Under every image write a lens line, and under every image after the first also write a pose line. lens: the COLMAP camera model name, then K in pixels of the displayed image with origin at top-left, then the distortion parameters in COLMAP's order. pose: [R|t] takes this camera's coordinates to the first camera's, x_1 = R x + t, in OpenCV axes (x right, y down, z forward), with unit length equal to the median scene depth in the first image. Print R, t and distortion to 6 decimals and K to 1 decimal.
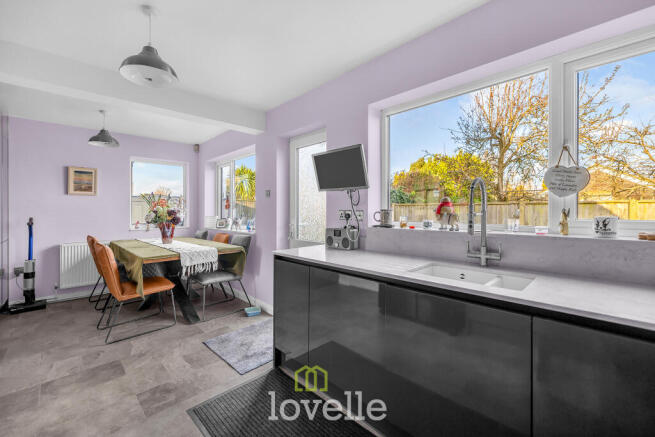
lens RADIAL K [[268.5, 0, 326.2], [0, 268.5, 204.2], [0, 0, 1]] dist [-0.000304, -0.000030]
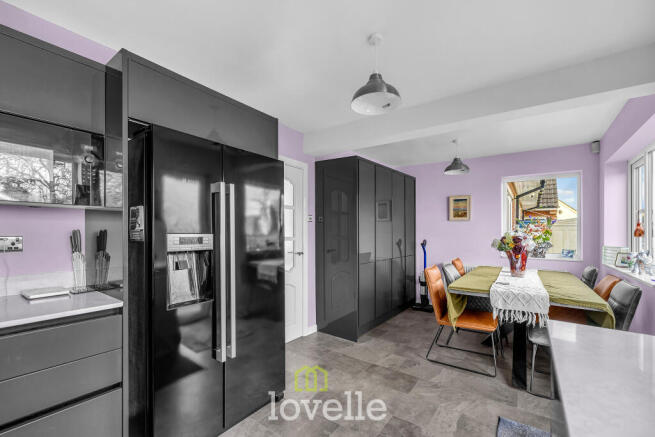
lens RADIAL K [[282.2, 0, 324.5], [0, 282.2, 229.8], [0, 0, 1]] dist [0.002452, 0.000253]
pose [[0.176217, 0.000304, -0.984351, 0.192464], [0.007079, 0.999974, 0.001576, -0.002849], [0.984326, -0.007246, 0.176210, 0.347059]]
